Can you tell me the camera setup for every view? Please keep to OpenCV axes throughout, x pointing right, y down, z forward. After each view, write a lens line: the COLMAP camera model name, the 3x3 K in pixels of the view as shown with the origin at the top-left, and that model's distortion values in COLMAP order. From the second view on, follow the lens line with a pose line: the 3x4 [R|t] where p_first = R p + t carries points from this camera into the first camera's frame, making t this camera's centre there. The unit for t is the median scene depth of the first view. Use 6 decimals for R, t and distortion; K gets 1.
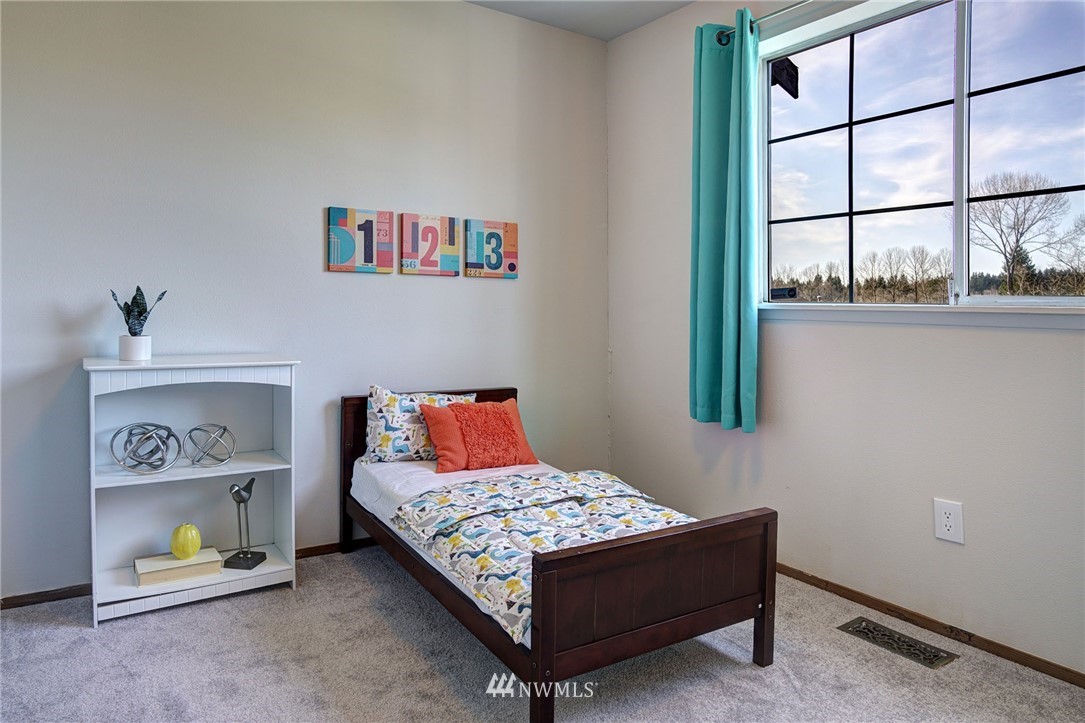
lens RADIAL K [[640.2, 0, 543.0], [0, 640.2, 309.3], [0, 0, 1]] dist [-0.016810, 0.000205]
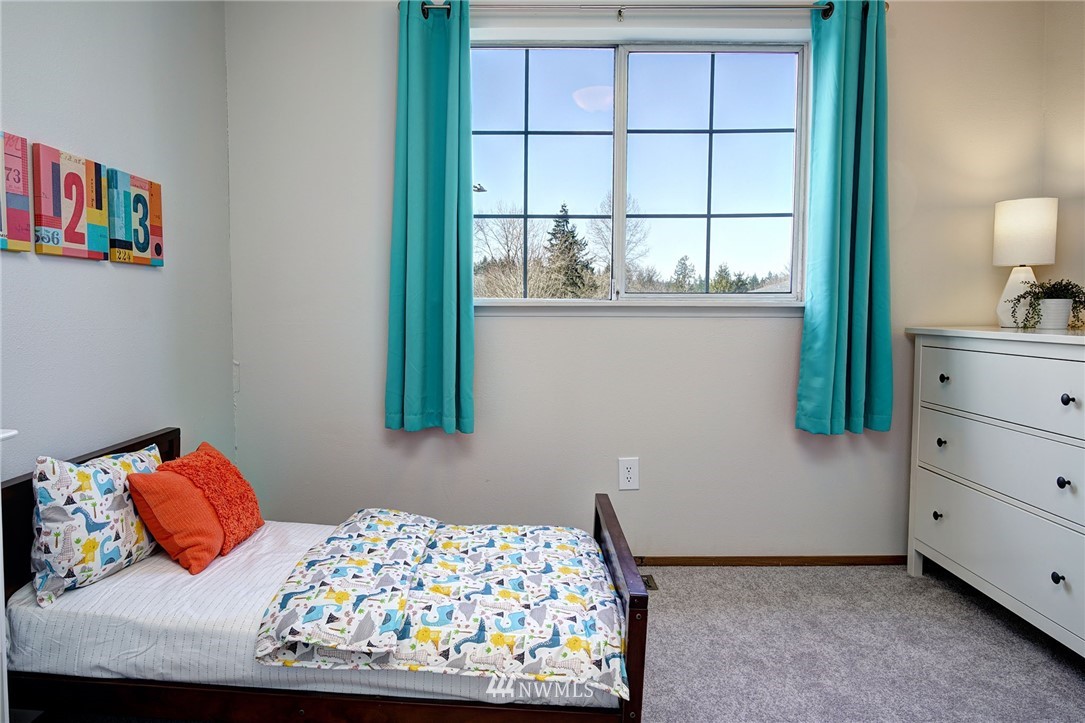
lens RADIAL K [[675.5, 0, 522.5], [0, 675.5, 336.6], [0, 0, 1]] dist [-0.018929, 0.002781]
pose [[0.592399, -0.051865, 0.803974, -0.443621], [0.012669, 0.998402, 0.055072, -0.010047], [-0.805545, -0.022439, 0.592109, 0.313755]]
